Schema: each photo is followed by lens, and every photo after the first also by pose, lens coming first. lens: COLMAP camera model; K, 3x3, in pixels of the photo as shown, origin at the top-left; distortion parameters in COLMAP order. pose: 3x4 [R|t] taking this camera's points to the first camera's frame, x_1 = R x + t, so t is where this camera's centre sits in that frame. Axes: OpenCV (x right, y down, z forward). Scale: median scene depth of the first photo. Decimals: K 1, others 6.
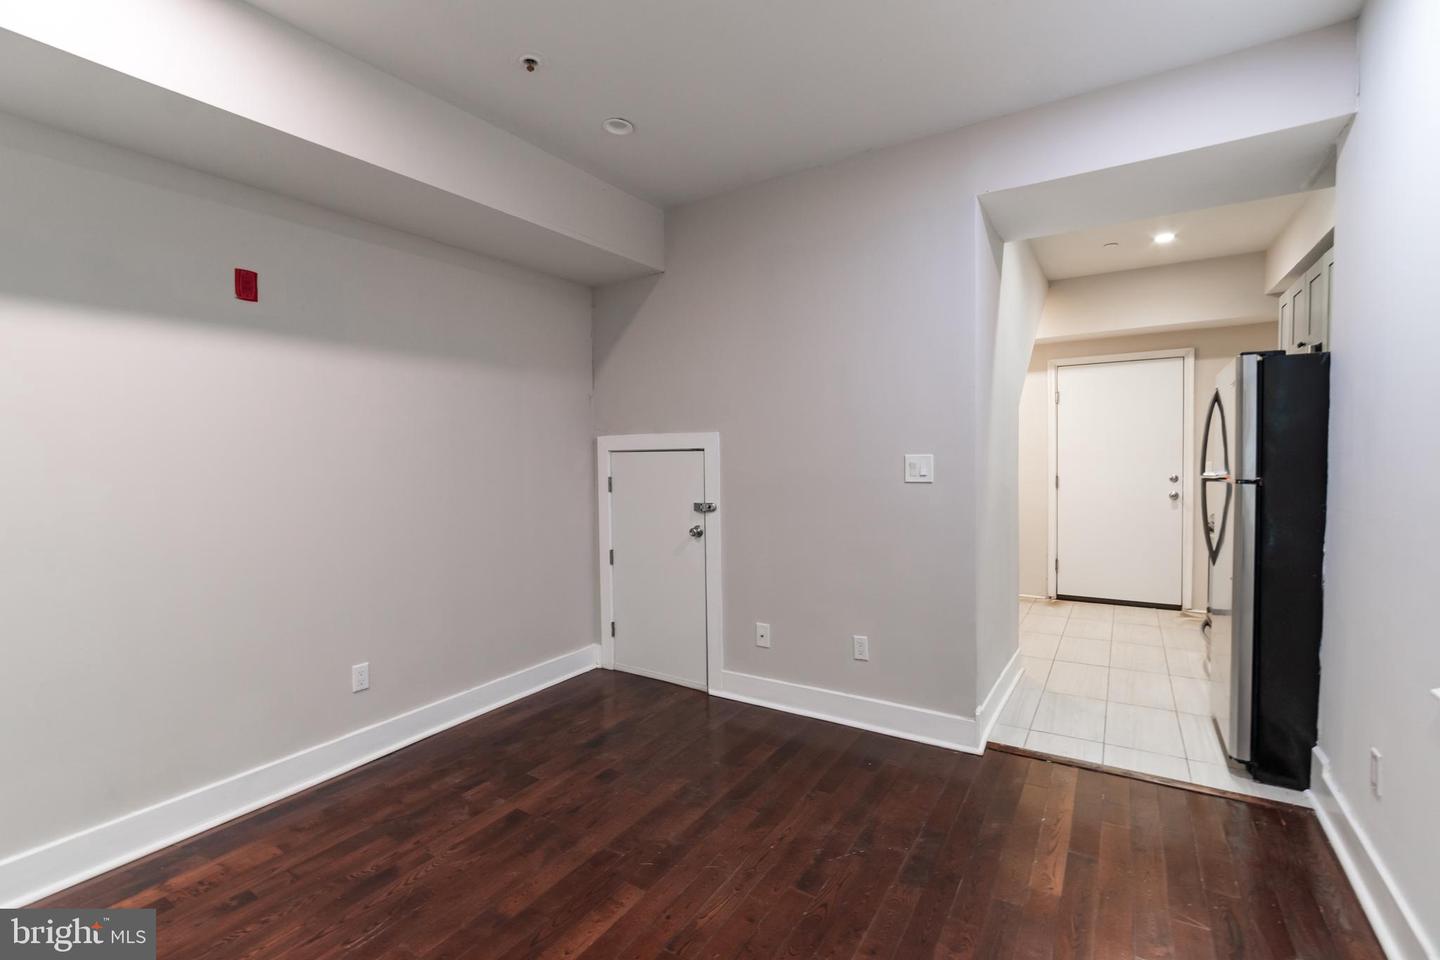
lens RADIAL K [[632.6, 0, 726.6], [0, 632.6, 474.2], [0, 0, 1]] dist [-0.011622, -0.000029]
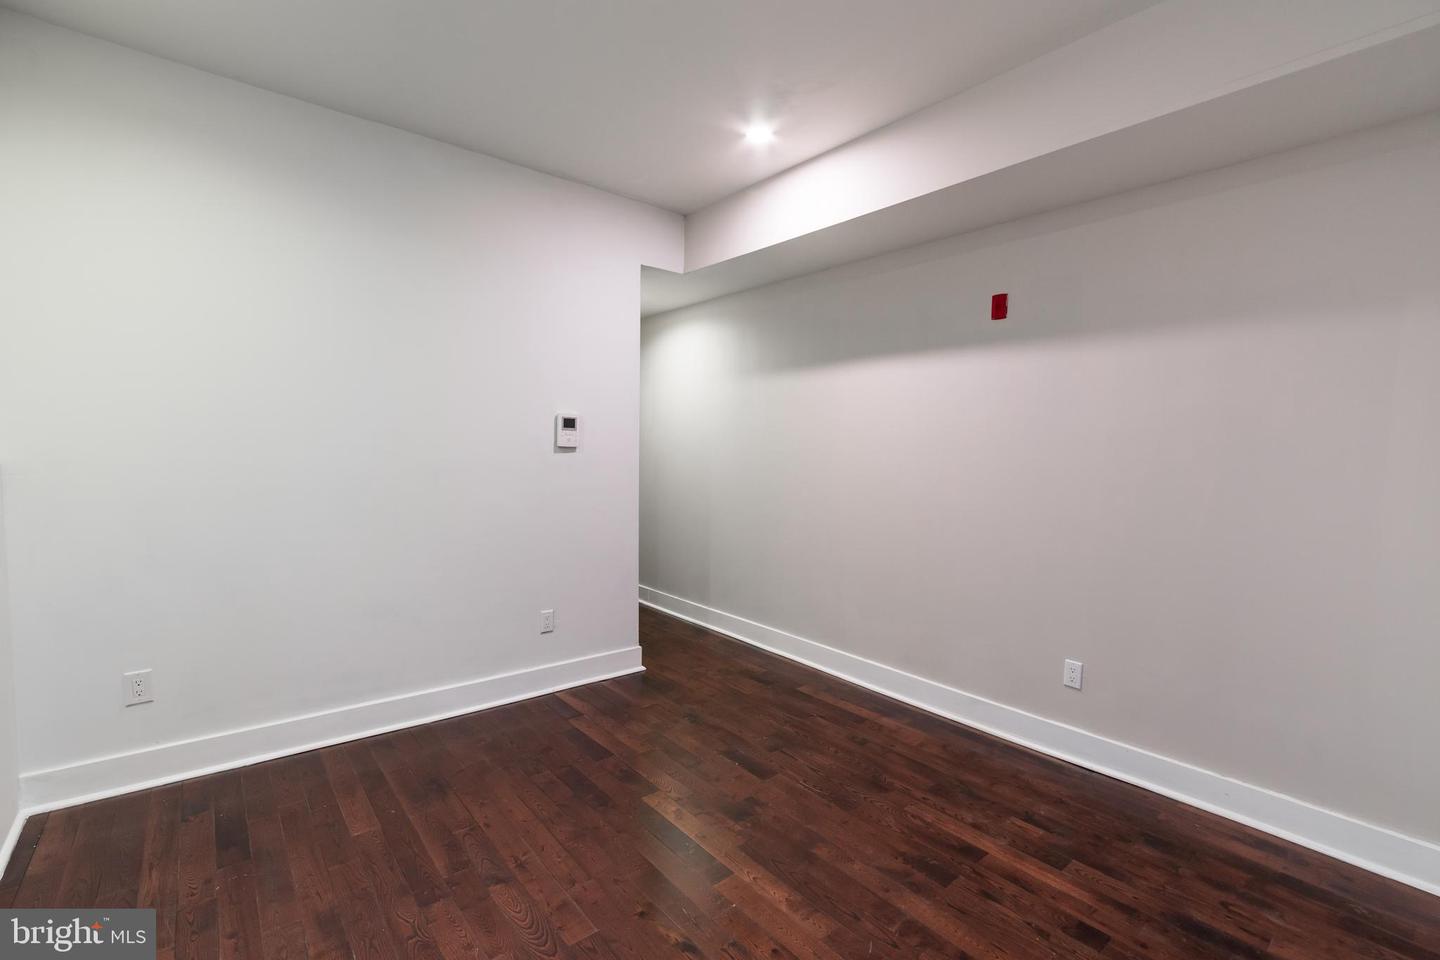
lens RADIAL K [[632.6, 0, 726.6], [0, 632.6, 474.2], [0, 0, 1]] dist [-0.011622, -0.000029]
pose [[-0.304705, 0.051579, -0.951049, 0.486030], [-0.040467, 0.996930, 0.067032, -0.031543], [0.951587, 0.058911, -0.301682, 0.740326]]
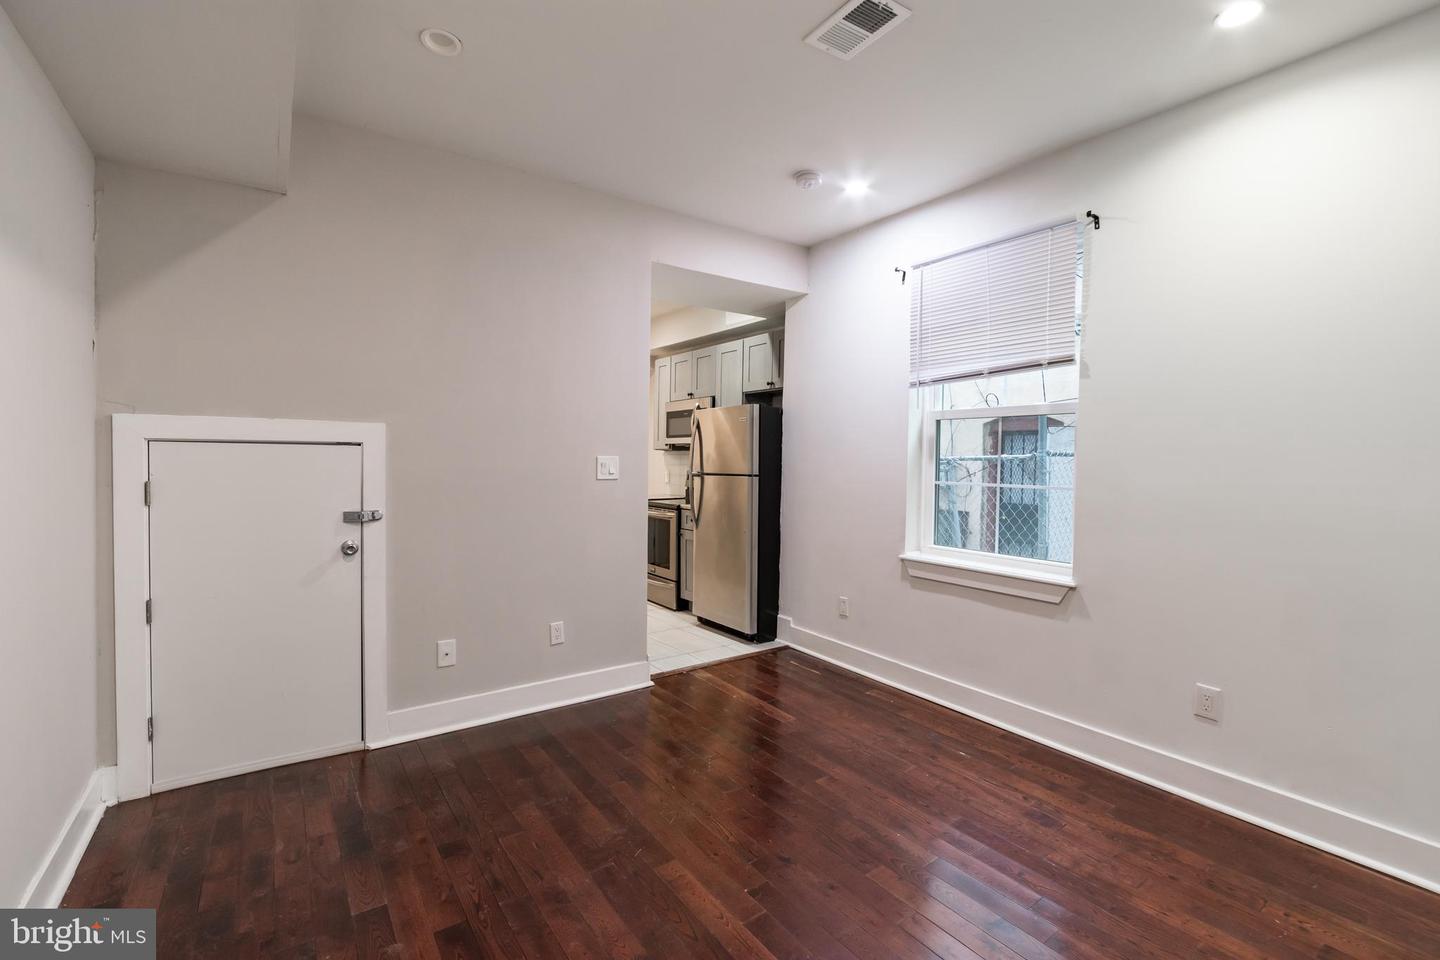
lens RADIAL K [[632.6, 0, 726.6], [0, 632.6, 474.2], [0, 0, 1]] dist [-0.011622, -0.000029]
pose [[0.375625, -0.005501, 0.926755, -0.730531], [0.011491, 0.999933, 0.001278, 0.004200], [-0.926700, 0.010169, 0.375664, 0.342530]]
